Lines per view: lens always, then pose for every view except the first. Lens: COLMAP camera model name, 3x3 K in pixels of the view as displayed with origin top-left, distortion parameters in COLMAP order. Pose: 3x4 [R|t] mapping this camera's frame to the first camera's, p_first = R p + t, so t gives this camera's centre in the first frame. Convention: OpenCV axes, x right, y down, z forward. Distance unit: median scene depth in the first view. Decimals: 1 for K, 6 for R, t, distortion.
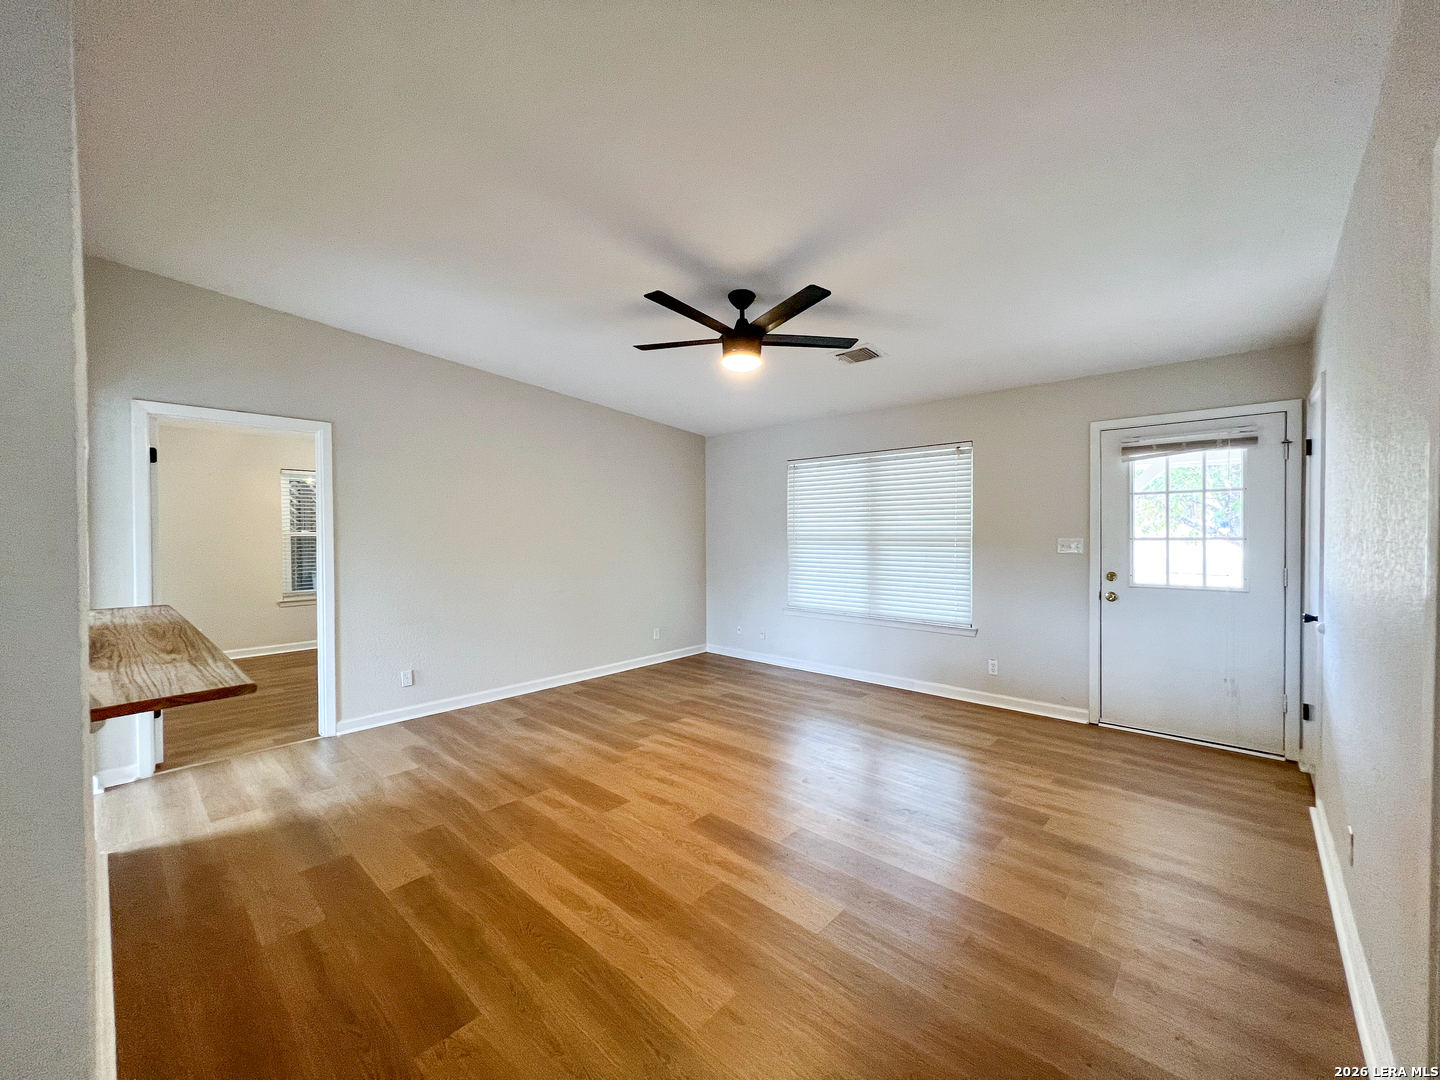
lens RADIAL K [[582.2, 0, 720.0], [0, 582.2, 540.0], [0, 0, 1]] dist [0.000084, -0.000023]
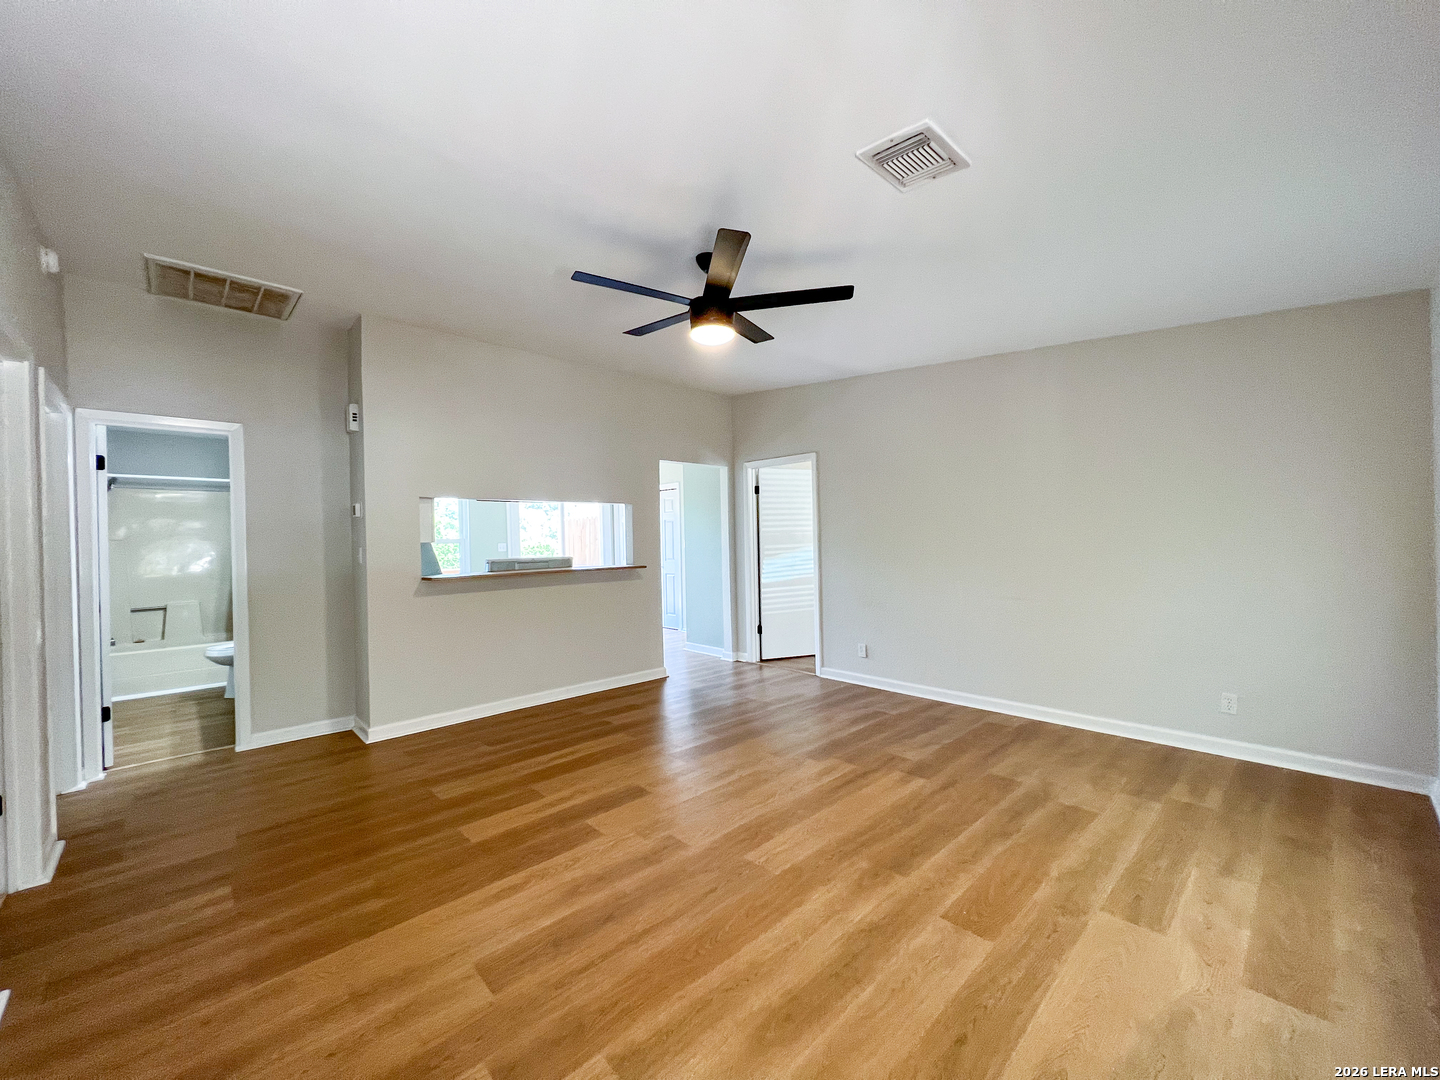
lens RADIAL K [[574.1, 0, 725.5], [0, 574.1, 571.2], [0, 0, 1]] dist [-0.000259, 0.000025]
pose [[-0.055522, 0.064759, -0.996355, 0.669986], [-0.001466, 0.997888, 0.064940, -0.004237], [0.998456, 0.005066, -0.055310, 0.797685]]
